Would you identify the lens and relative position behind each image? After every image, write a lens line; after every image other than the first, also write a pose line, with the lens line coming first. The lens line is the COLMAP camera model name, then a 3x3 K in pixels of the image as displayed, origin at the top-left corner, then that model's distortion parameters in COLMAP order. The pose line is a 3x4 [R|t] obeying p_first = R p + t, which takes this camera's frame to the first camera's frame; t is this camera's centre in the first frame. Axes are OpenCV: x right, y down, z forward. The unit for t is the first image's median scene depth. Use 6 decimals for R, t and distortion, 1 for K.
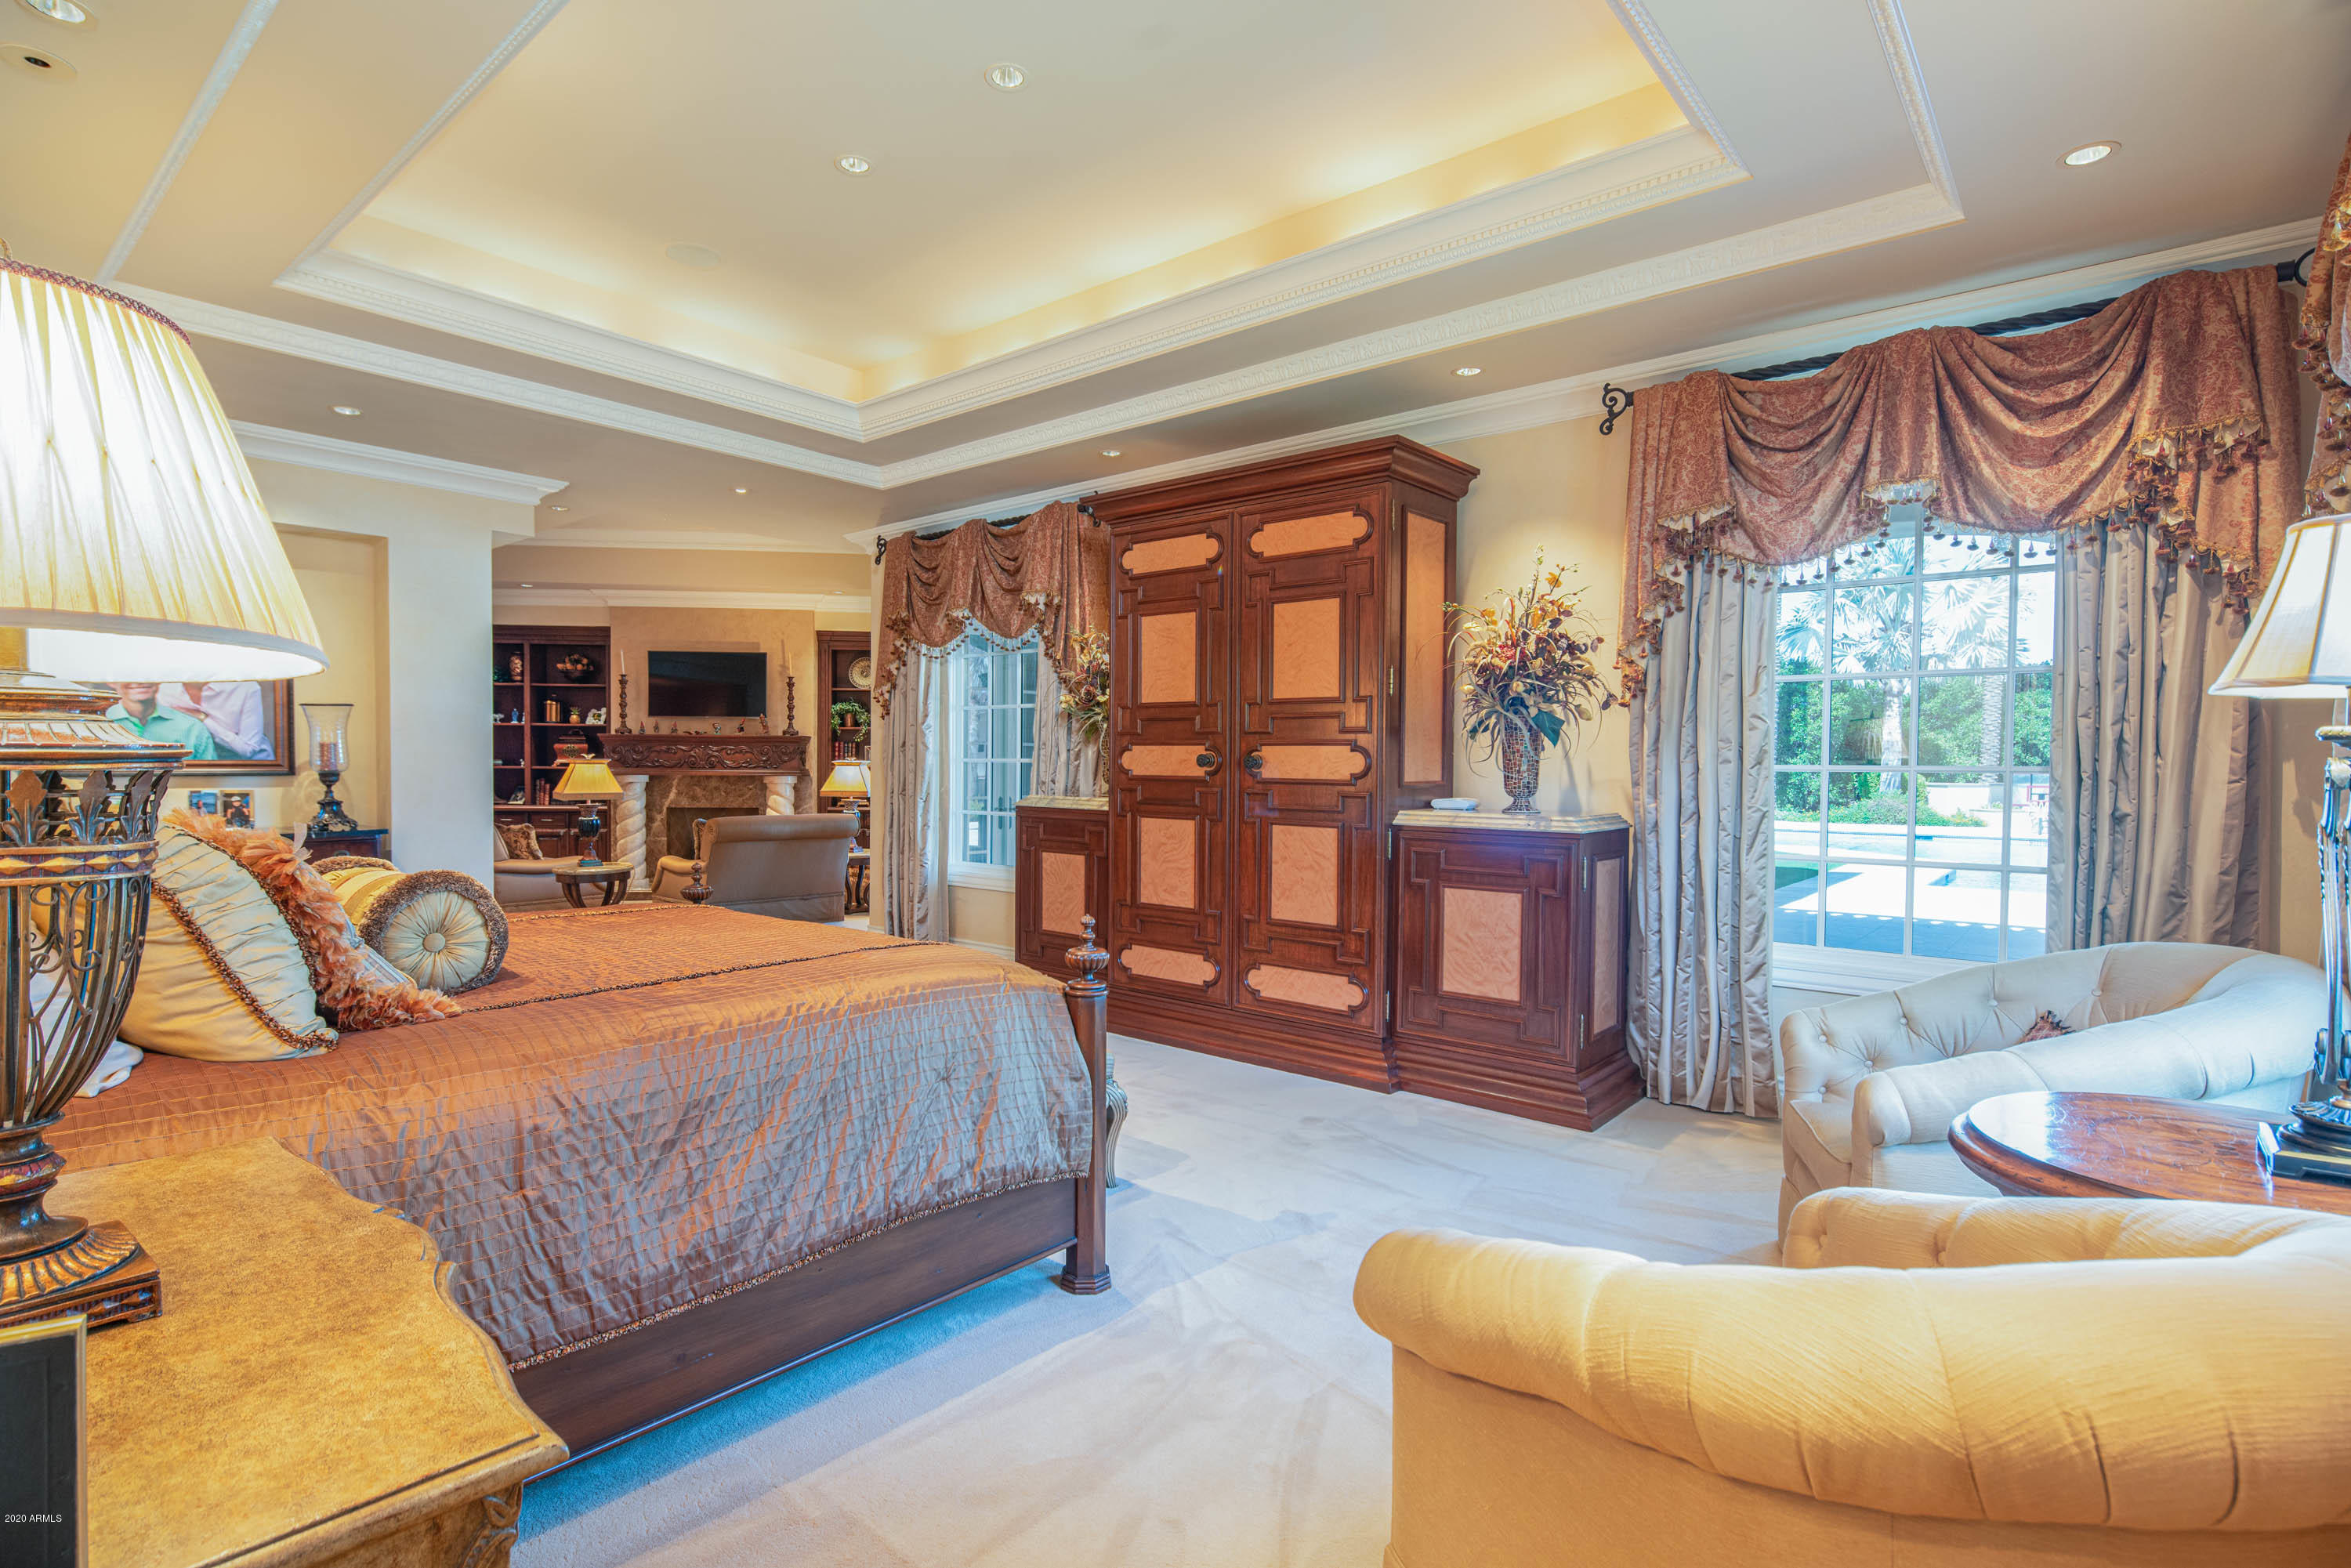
lens RADIAL K [[1162.4, 0, 1156.5], [0, 1162.4, 801.0], [0, 0, 1]] dist [-0.003424, -0.000190]
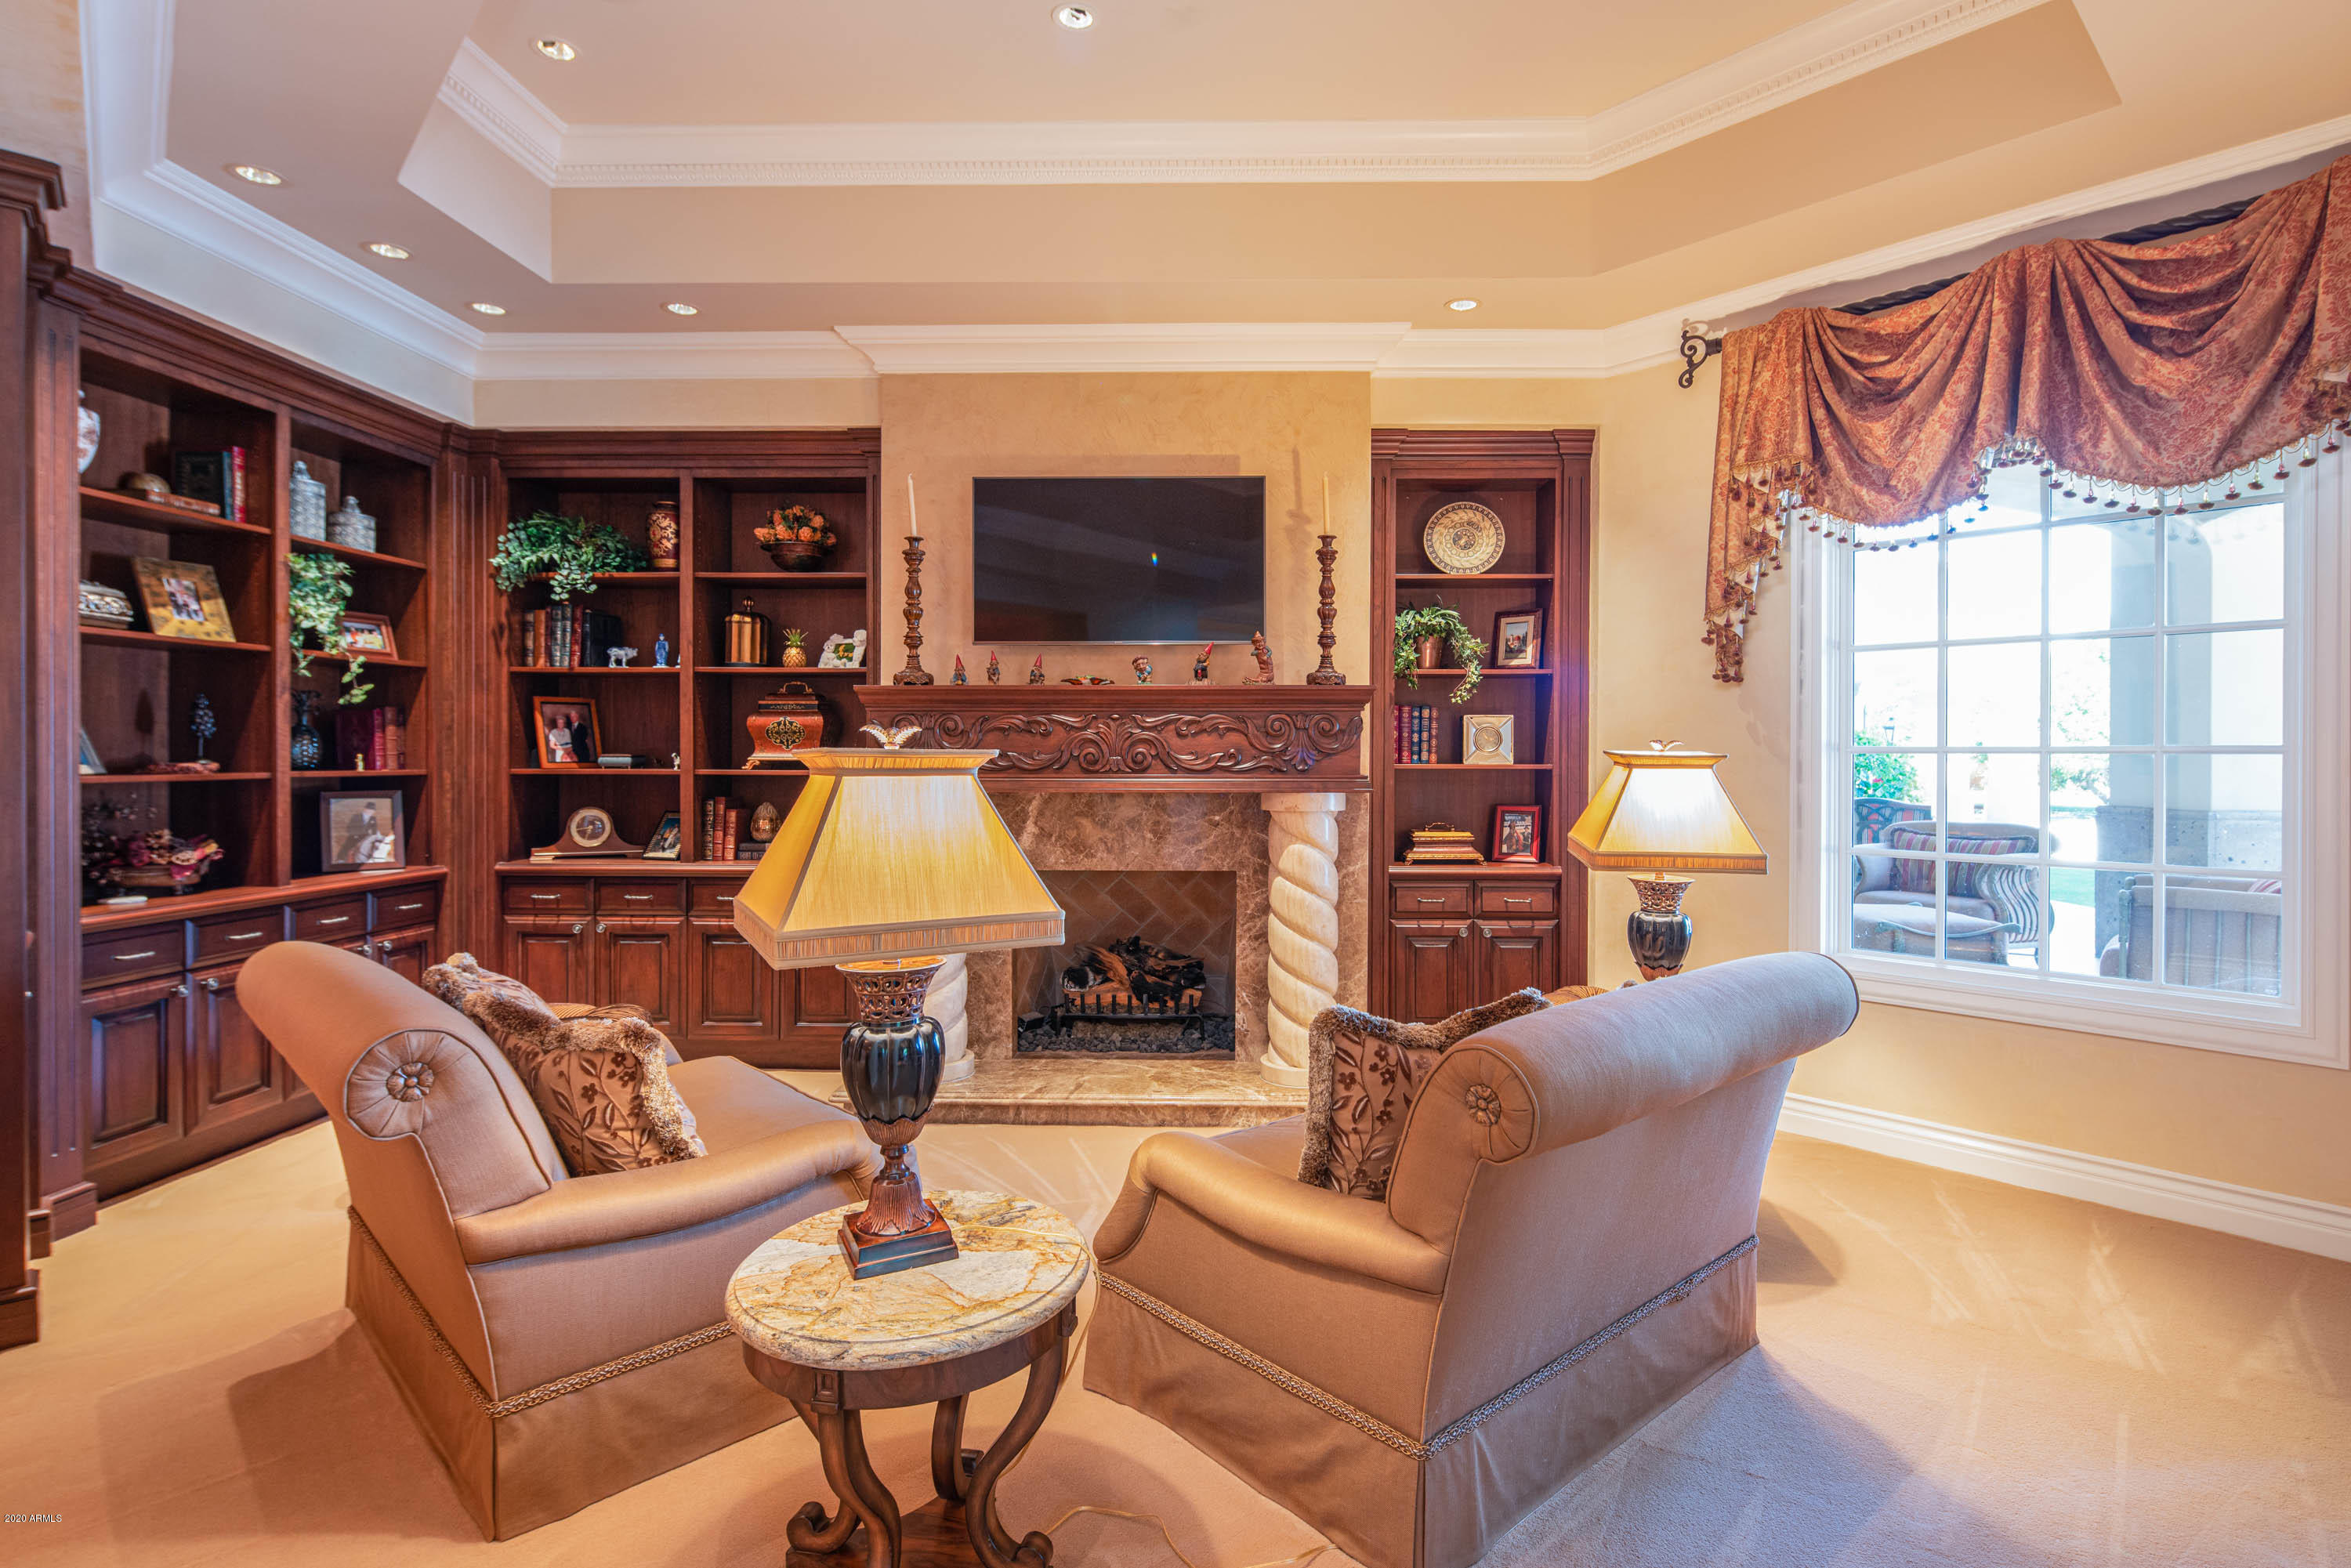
lens RADIAL K [[1162.4, 0, 1191.8], [0, 1162.4, 768.4], [0, 0, 1]] dist [-0.003424, -0.000190]
pose [[0.993470, -0.005752, -0.113949, -0.314469], [0.003284, 0.999756, -0.021830, -0.020629], [0.114046, 0.021313, 0.993247, 0.607767]]
